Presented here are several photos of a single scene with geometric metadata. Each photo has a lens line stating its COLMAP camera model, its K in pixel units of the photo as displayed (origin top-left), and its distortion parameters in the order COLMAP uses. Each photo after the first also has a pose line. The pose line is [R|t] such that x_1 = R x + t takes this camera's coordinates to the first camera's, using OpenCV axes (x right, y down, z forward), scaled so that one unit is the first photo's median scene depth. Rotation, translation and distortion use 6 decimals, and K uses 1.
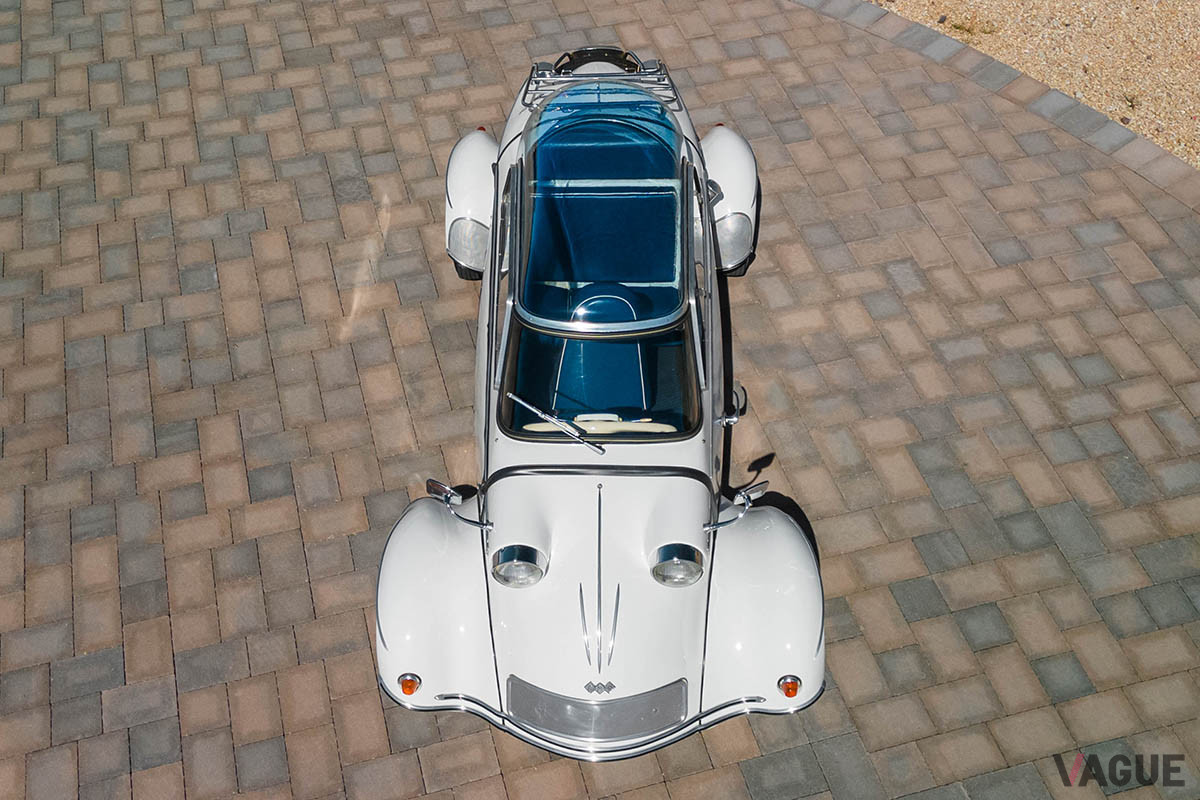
lens RADIAL K [[1405.3, 0, 552.1], [0, 1405.3, 357.8], [0, 0, 1]] dist [0.026681, 0.000000]
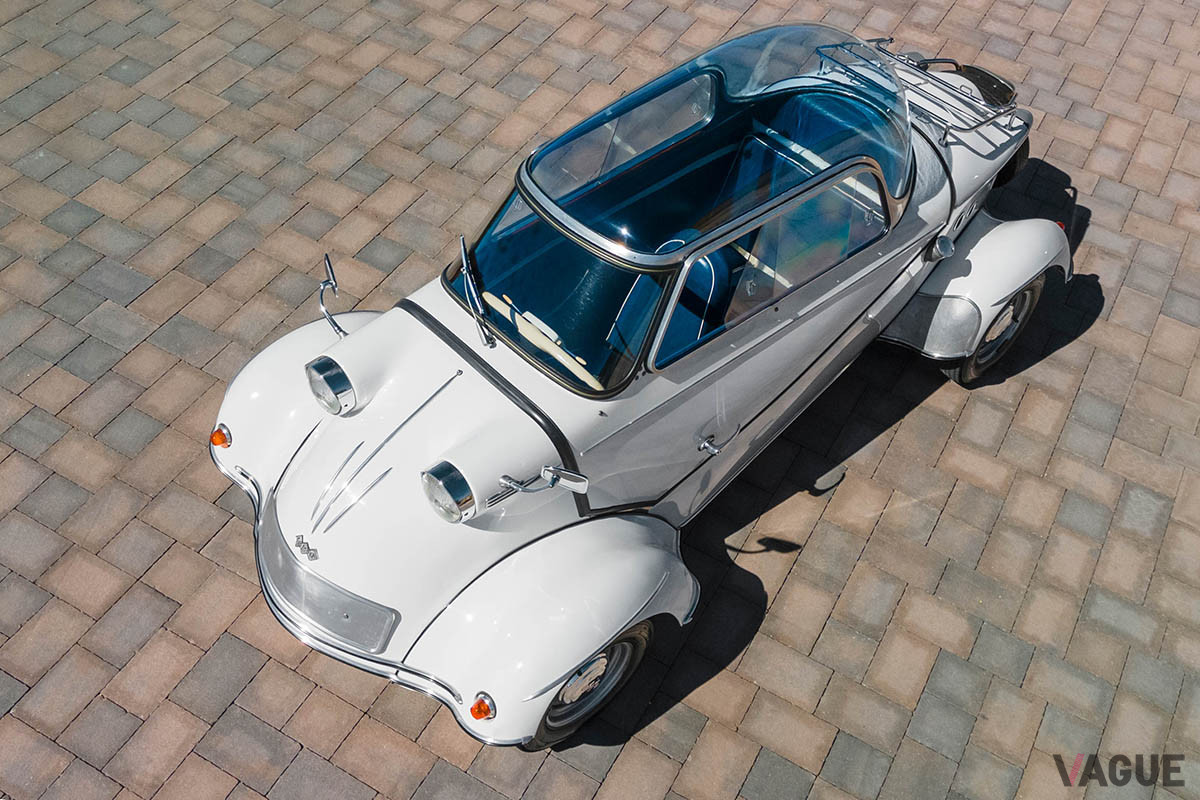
lens RADIAL K [[1272.5, 0, 577.2], [0, 1272.5, 376.1], [0, 0, 1]] dist [0.020550, 0.000000]
pose [[0.706511, 0.567272, -0.423135, 0.306996], [-0.568992, 0.810850, 0.137009, -0.039763], [0.420821, 0.143962, 0.895648, 0.254168]]
